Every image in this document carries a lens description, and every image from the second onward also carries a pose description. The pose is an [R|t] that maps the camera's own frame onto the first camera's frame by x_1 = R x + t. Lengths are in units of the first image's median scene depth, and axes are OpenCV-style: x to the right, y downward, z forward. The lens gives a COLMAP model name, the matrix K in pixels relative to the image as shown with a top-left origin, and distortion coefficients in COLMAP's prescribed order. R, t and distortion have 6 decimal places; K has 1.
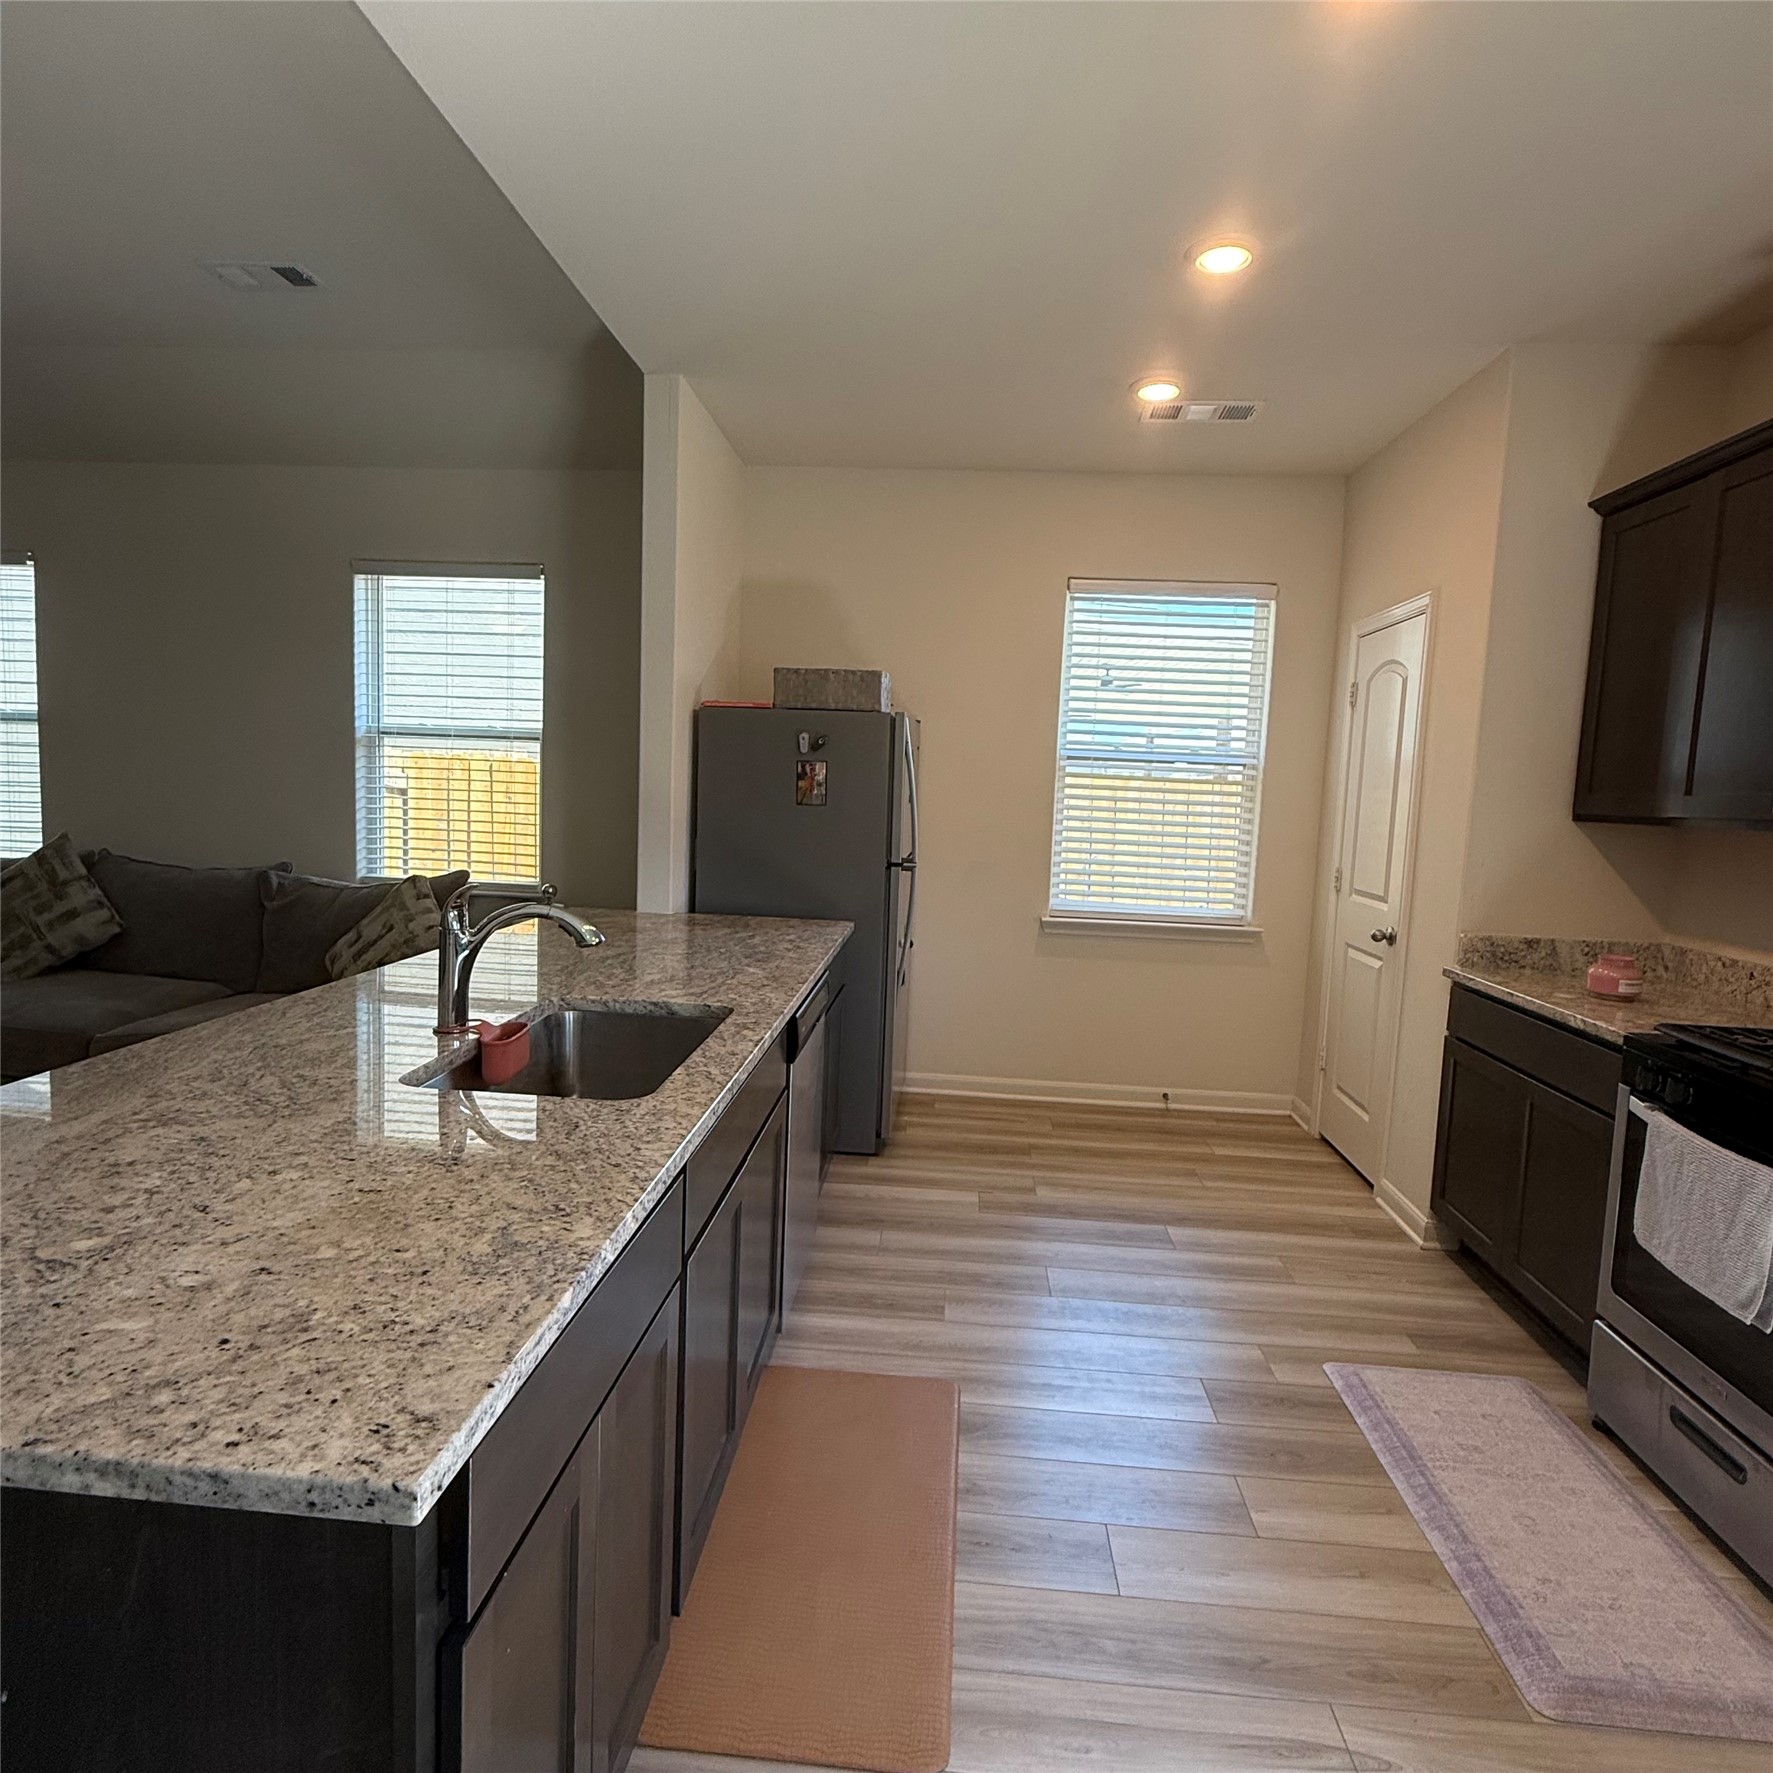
lens RADIAL K [[1043.3, 0, 883.7], [0, 1043.3, 877.1], [0, 0, 1]] dist [0.036534, -0.012230]
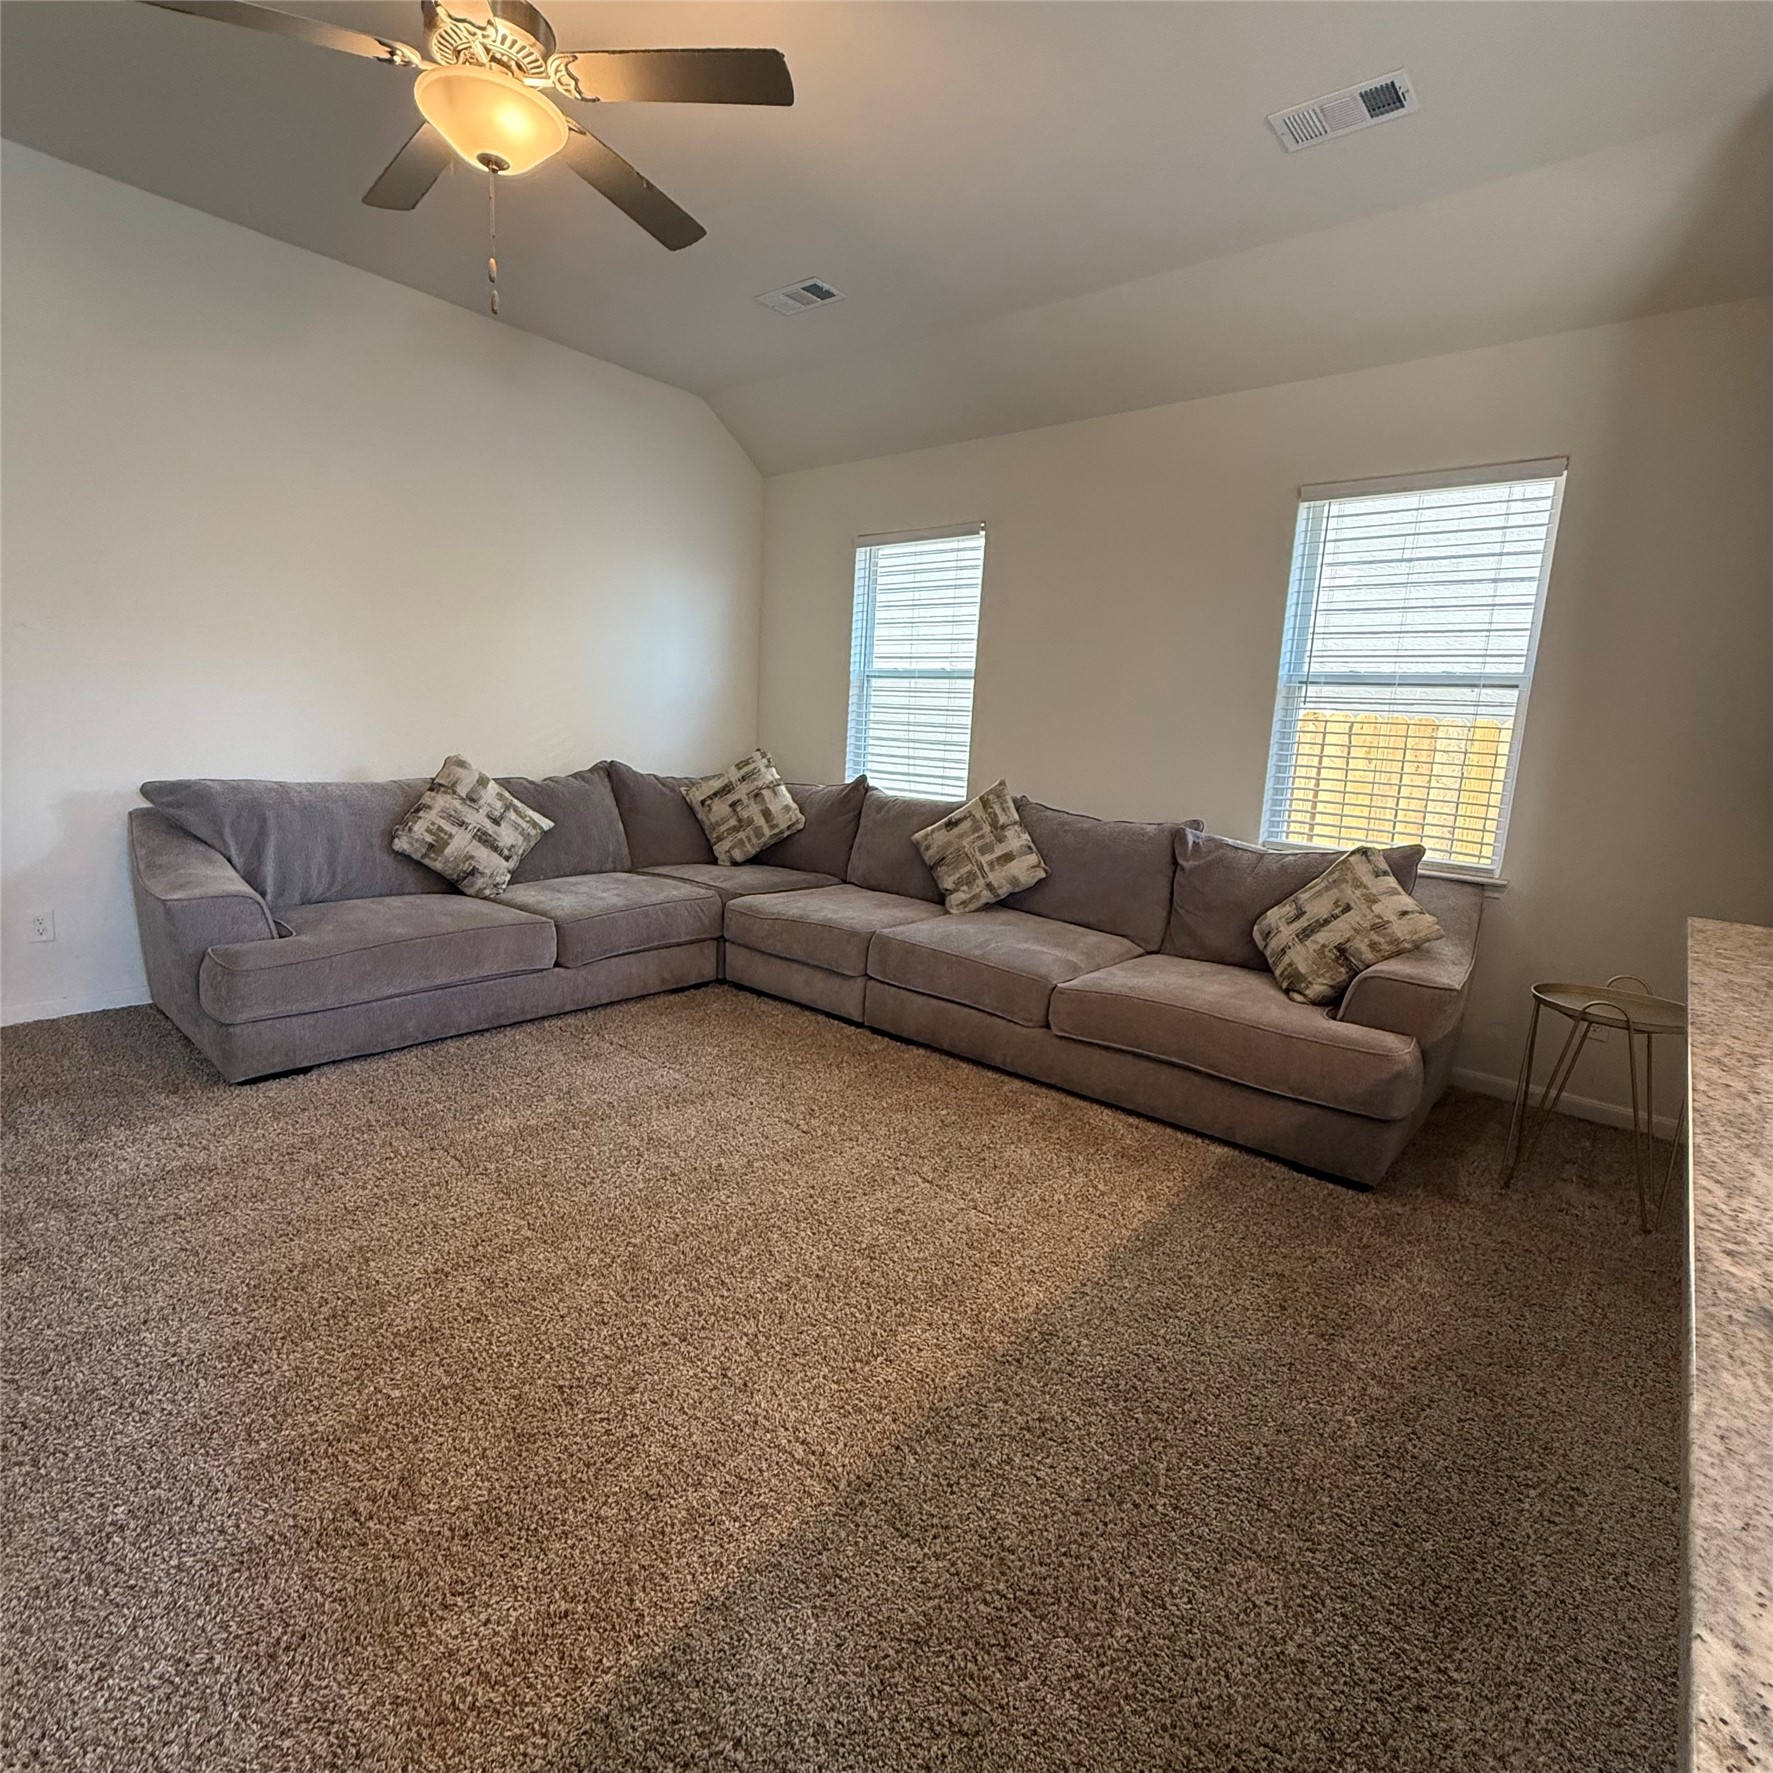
lens RADIAL K [[945.2, 0, 884.1], [0, 945.2, 888.2], [0, 0, 1]] dist [-0.047576, 0.009151]
pose [[0.809053, 0.106926, -0.577928, -0.312980], [-0.074798, 0.994048, 0.079204, 0.000758], [0.582957, -0.020852, 0.812235, 0.156983]]
